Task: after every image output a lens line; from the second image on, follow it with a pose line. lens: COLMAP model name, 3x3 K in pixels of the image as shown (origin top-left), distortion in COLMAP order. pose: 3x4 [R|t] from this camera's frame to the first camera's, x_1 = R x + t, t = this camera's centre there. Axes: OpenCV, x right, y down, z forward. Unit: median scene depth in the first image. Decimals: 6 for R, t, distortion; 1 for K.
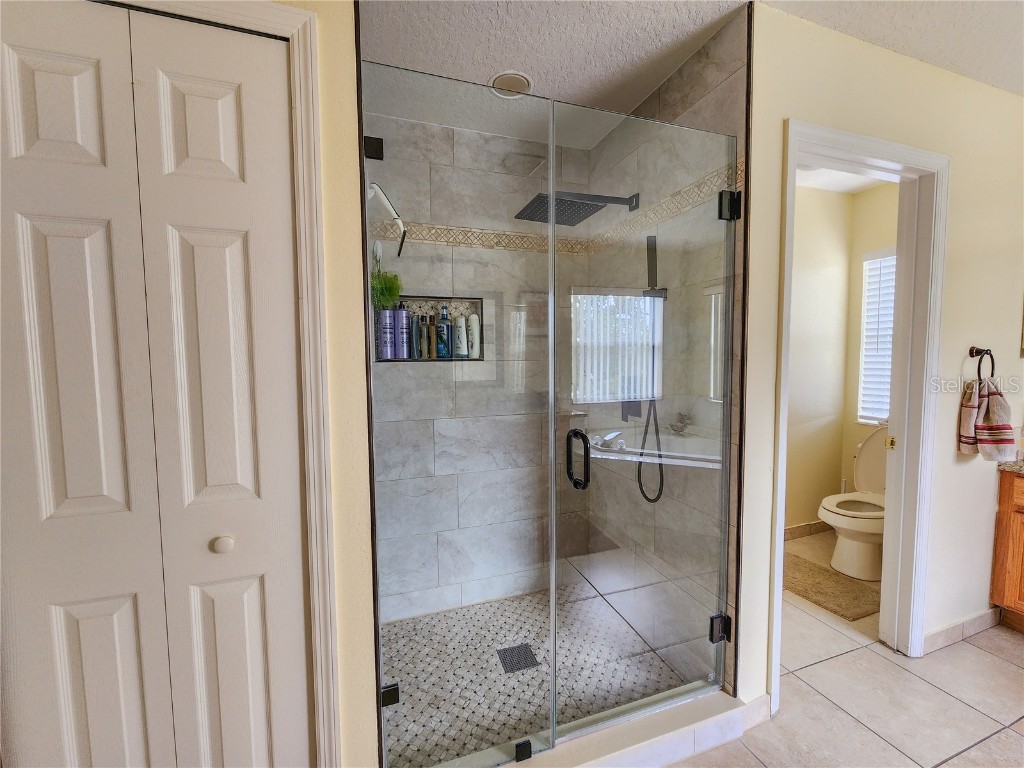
lens RADIAL K [[423.5, 0, 511.1], [0, 423.5, 385.6], [0, 0, 1]] dist [0.001662, -0.000127]
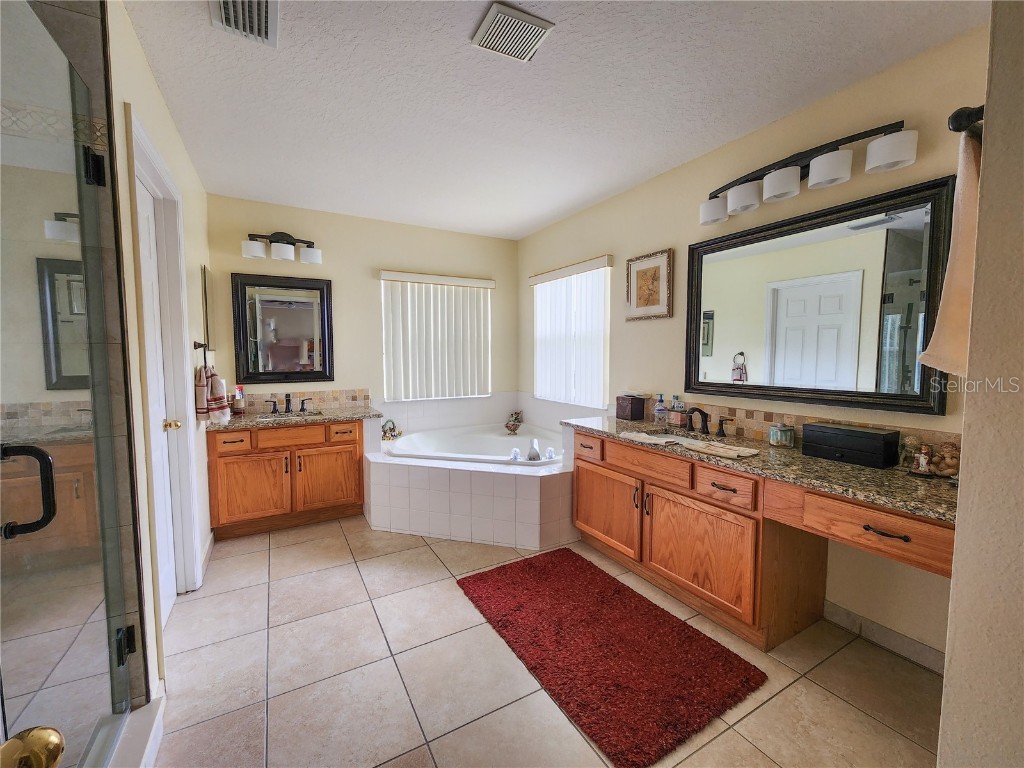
lens RADIAL K [[423.5, 0, 511.5], [0, 423.5, 383.3], [0, 0, 1]] dist [0.001662, -0.000127]
pose [[-0.169465, -0.055336, 0.983981, -0.412492], [0.068337, 0.995360, 0.067745, 0.018050], [-0.983164, 0.078723, -0.164898, 0.257486]]
